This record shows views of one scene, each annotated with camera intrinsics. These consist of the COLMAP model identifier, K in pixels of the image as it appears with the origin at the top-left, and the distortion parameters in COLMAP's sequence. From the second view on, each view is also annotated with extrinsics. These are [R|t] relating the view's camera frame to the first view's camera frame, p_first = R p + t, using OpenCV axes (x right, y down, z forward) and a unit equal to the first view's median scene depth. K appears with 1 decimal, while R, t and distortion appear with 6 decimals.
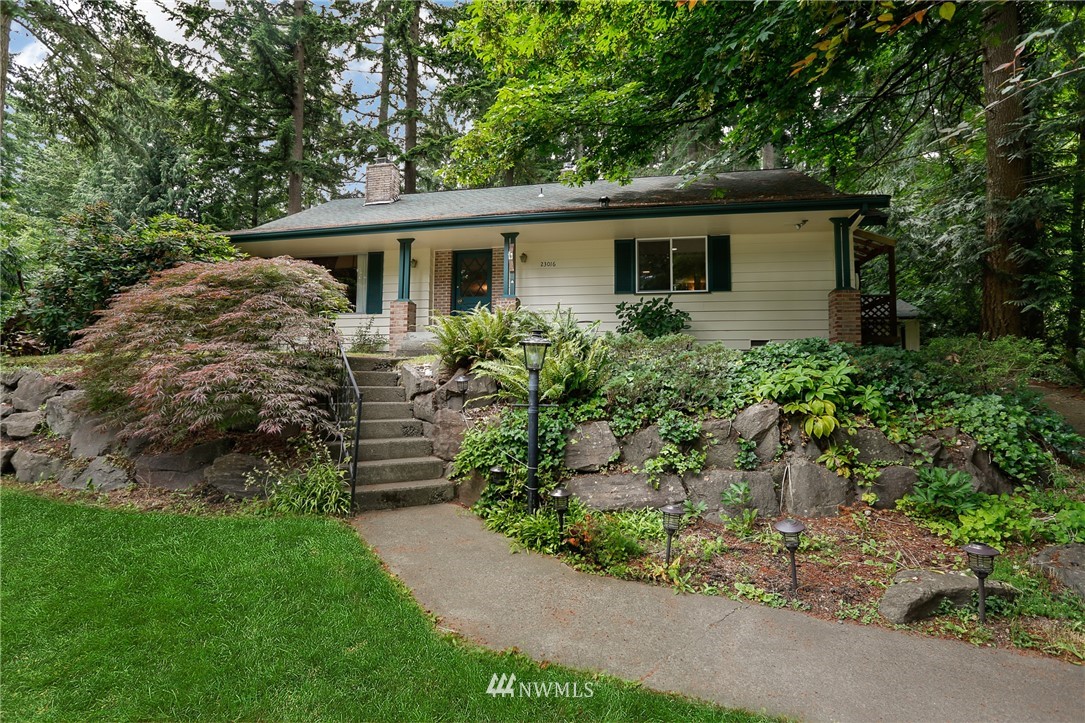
lens RADIAL K [[496.4, 0, 542.7], [0, 496.4, 360.7], [0, 0, 1]] dist [-0.043210, 0.013328]
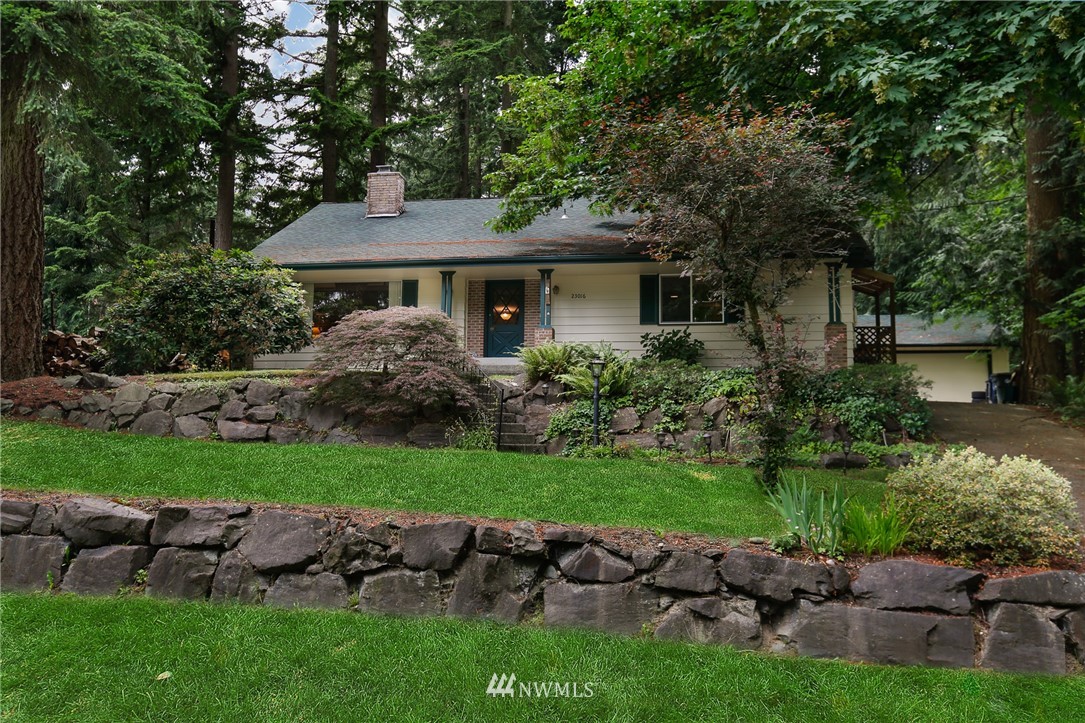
lens RADIAL K [[854.1, 0, 549.3], [0, 854.1, 362.4], [0, 0, 1]] dist [-0.008373, 0.052985]
pose [[0.999453, 0.007104, 0.032312, -0.263345], [-0.005263, 0.998378, -0.056683, 0.130939], [-0.032662, 0.056481, 0.997869, -1.991958]]
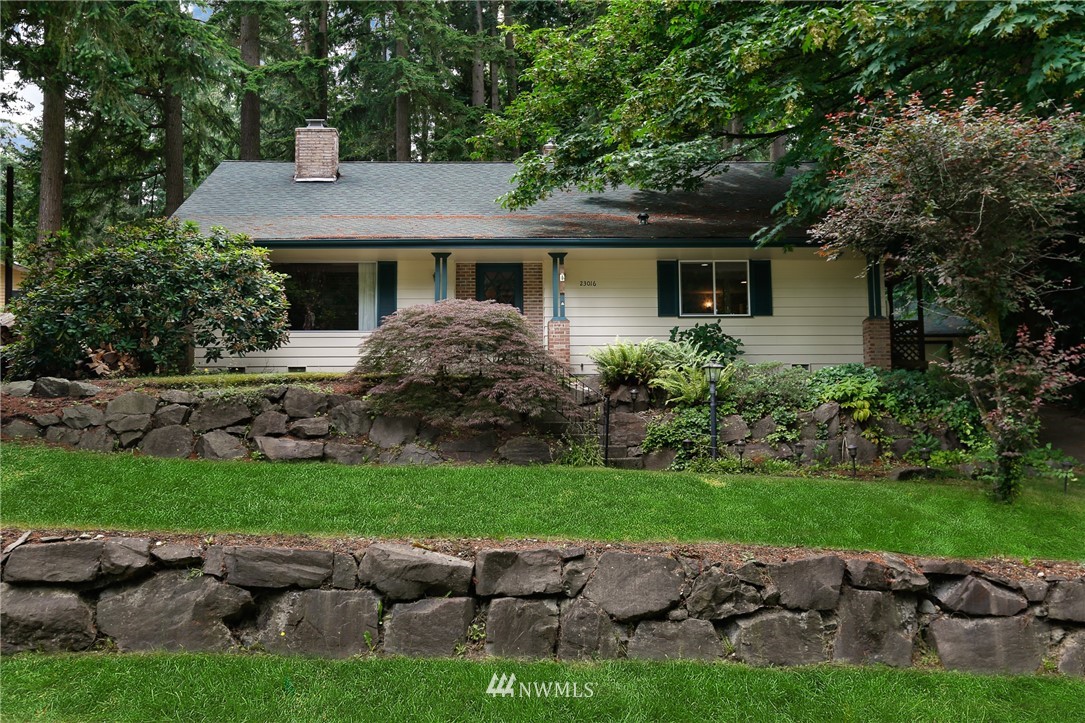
lens RADIAL K [[1001.2, 0, 536.4], [0, 1001.2, 362.0], [0, 0, 1]] dist [0.029042, 0.022238]
pose [[0.976277, 0.004154, 0.216487, -1.177601], [0.004678, 0.999178, -0.040267, 0.074735], [-0.216476, 0.040324, 0.975455, -1.974078]]
